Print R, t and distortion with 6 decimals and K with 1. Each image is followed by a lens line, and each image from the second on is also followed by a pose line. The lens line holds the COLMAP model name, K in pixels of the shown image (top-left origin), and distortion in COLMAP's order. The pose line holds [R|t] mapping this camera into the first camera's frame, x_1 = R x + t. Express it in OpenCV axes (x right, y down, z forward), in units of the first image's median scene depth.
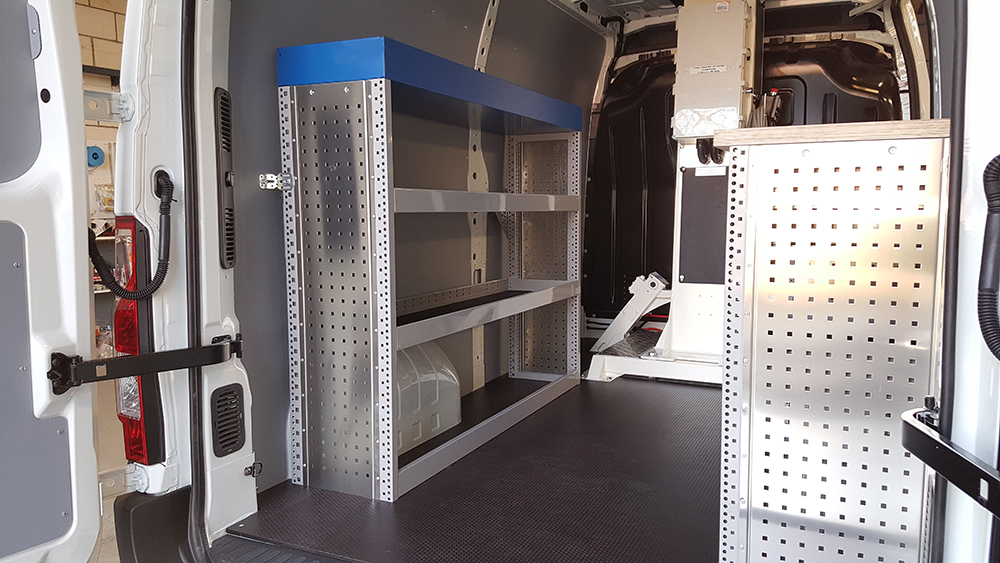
lens RADIAL K [[727.2, 0, 497.3], [0, 727.2, 287.4], [0, 0, 1]] dist [0.100955, -0.147202]
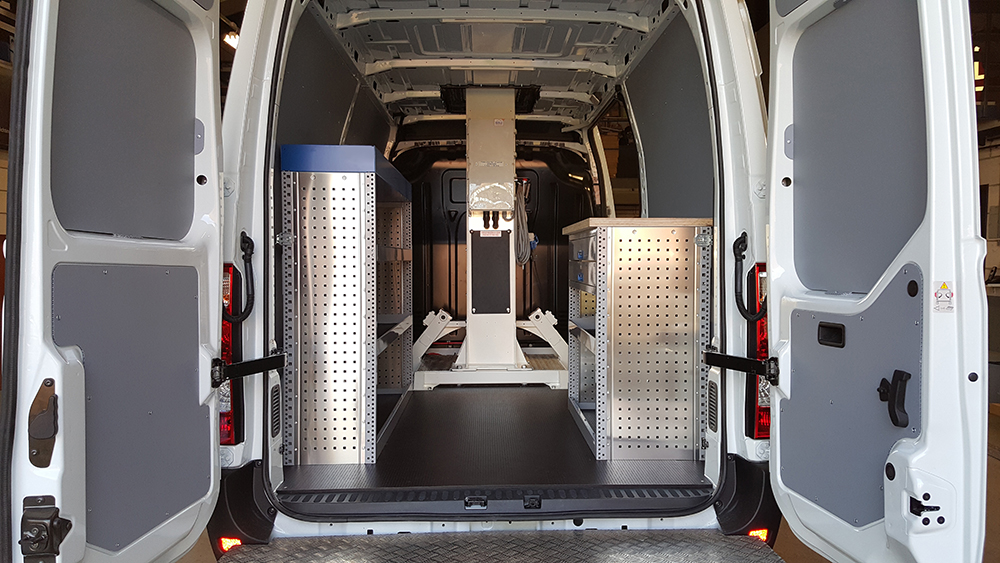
lens RADIAL K [[727.2, 0, 497.3], [0, 727.2, 287.4], [0, 0, 1]] dist [0.100955, -0.147202]
pose [[0.886933, -0.014222, 0.461678, -0.343276], [0.046565, 0.997187, -0.058739, 0.027030], [-0.459544, 0.073595, 0.885101, -0.232611]]
